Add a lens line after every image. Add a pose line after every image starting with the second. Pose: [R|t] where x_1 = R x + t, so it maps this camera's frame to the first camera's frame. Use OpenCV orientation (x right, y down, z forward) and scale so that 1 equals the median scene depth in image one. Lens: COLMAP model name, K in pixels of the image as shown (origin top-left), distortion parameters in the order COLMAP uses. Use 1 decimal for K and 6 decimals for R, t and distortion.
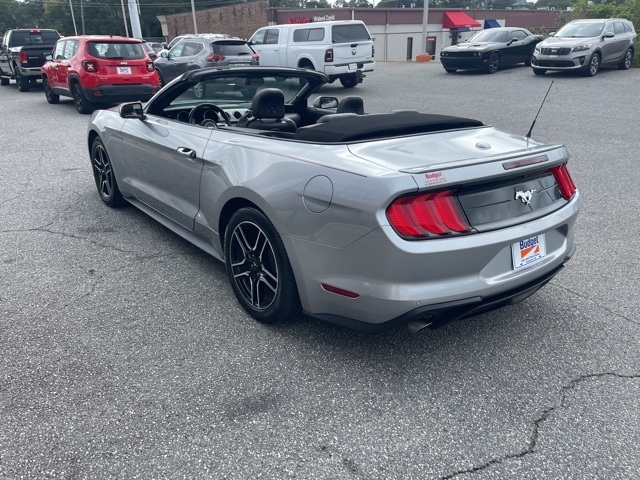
lens RADIAL K [[482.1, 0, 314.7], [0, 482.1, 244.9], [0, 0, 1]] dist [0.090218, -0.124098]
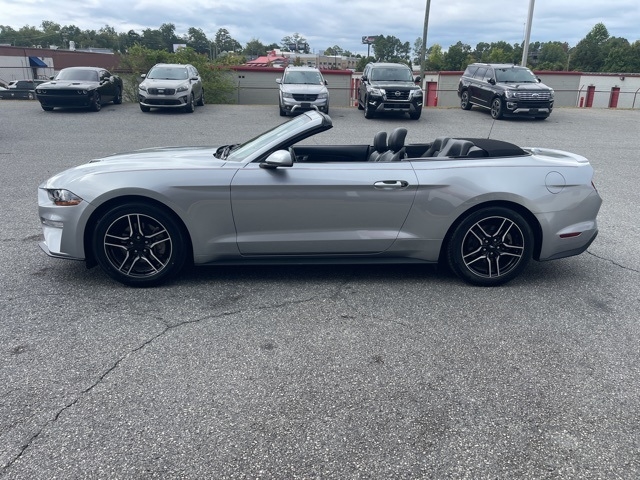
lens RADIAL K [[485.8, 0, 316.1], [0, 485.8, 239.3], [0, 0, 1]] dist [0.064856, -0.080320]
pose [[0.573724, -0.229712, 0.786176, -1.032257], [0.289703, 0.954730, 0.067546, -0.151372], [-0.766102, 0.189005, 0.614300, 0.342212]]
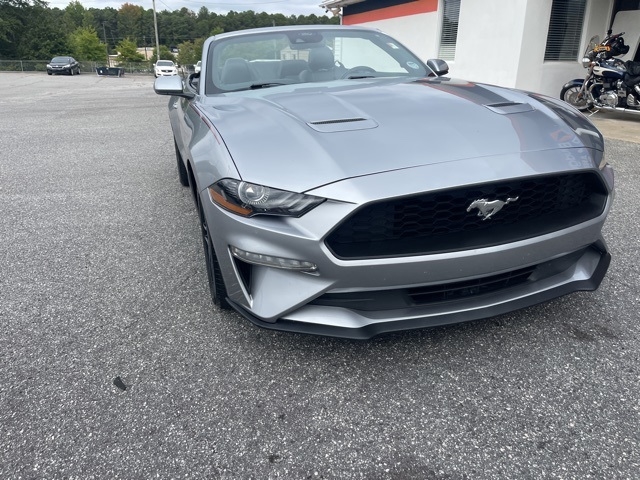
lens RADIAL K [[482.1, 0, 316.9], [0, 482.1, 237.6], [0, 0, 1]] dist [0.090218, -0.124098]
pose [[-0.932278, -0.102789, 0.346833, -0.474726], [0.157980, 0.746829, 0.645979, -0.624196], [-0.325424, 0.657025, -0.680013, 1.779072]]
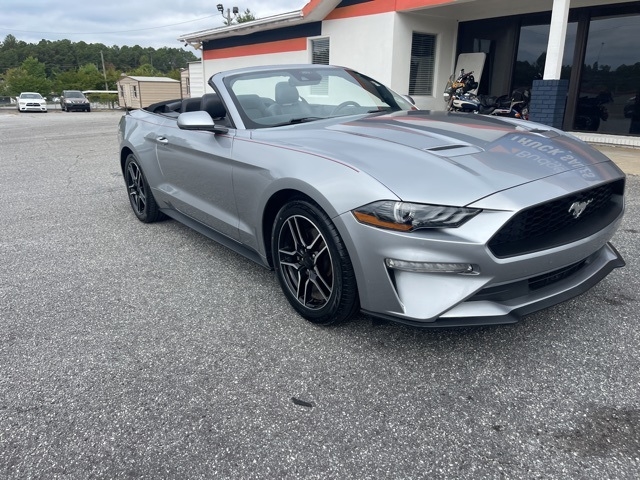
lens RADIAL K [[482.1, 0, 317.0], [0, 482.1, 234.7], [0, 0, 1]] dist [0.090218, -0.124098]
pose [[-0.998959, 0.007378, 0.045018, -0.195861], [0.033996, 0.778443, 0.626795, -0.681504], [-0.030419, 0.627673, -0.777883, 1.884817]]
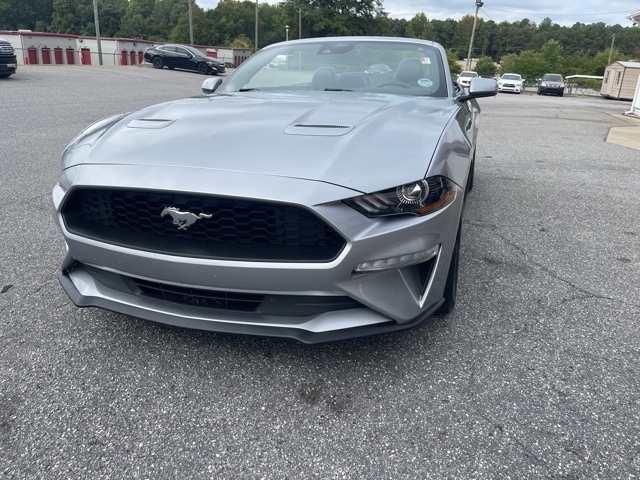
lens RADIAL K [[482.1, 0, 317.3], [0, 482.1, 246.0], [0, 0, 1]] dist [0.090218, -0.124098]
pose [[-0.553206, -0.299414, 0.777376, -0.862321], [0.284609, 0.809092, 0.514167, -0.512997], [-0.782918, 0.505689, -0.362379, 1.503054]]
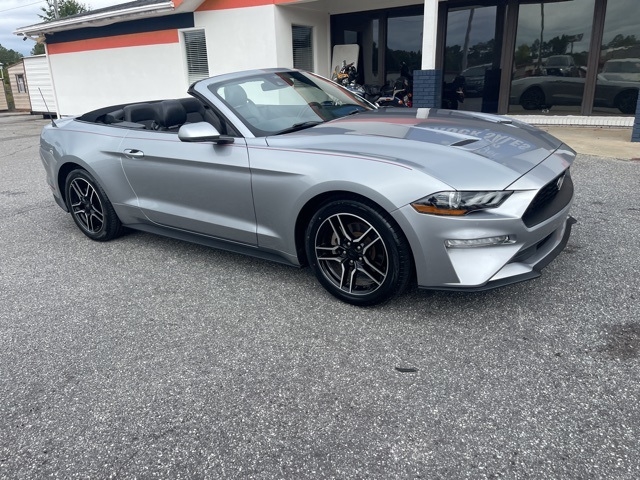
lens RADIAL K [[482.1, 0, 325.5], [0, 482.1, 242.1], [0, 0, 1]] dist [0.090218, -0.124098]
pose [[-0.959332, 0.141934, -0.244003, 0.047707], [-0.054100, 0.755929, 0.652415, -0.728960], [0.277049, 0.639083, -0.717508, 1.900944]]
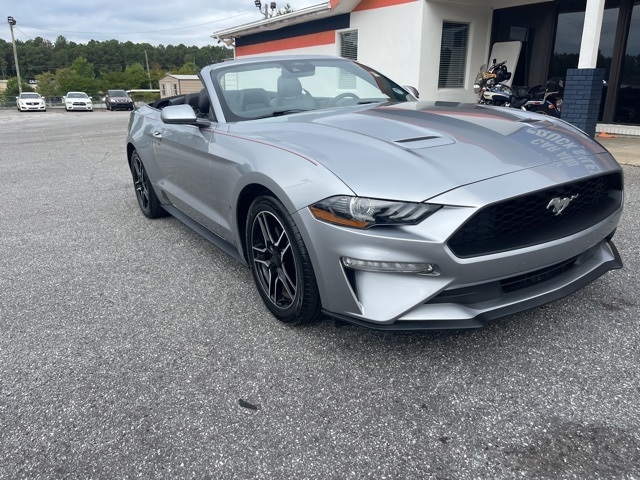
lens RADIAL K [[482.1, 0, 317.5], [0, 482.1, 244.3], [0, 0, 1]] dist [0.090218, -0.124098]
pose [[-0.991880, -0.003595, 0.127123, -0.281665], [0.079524, 0.762527, 0.642050, -0.661273], [-0.099243, 0.646946, -0.756050, 1.860937]]
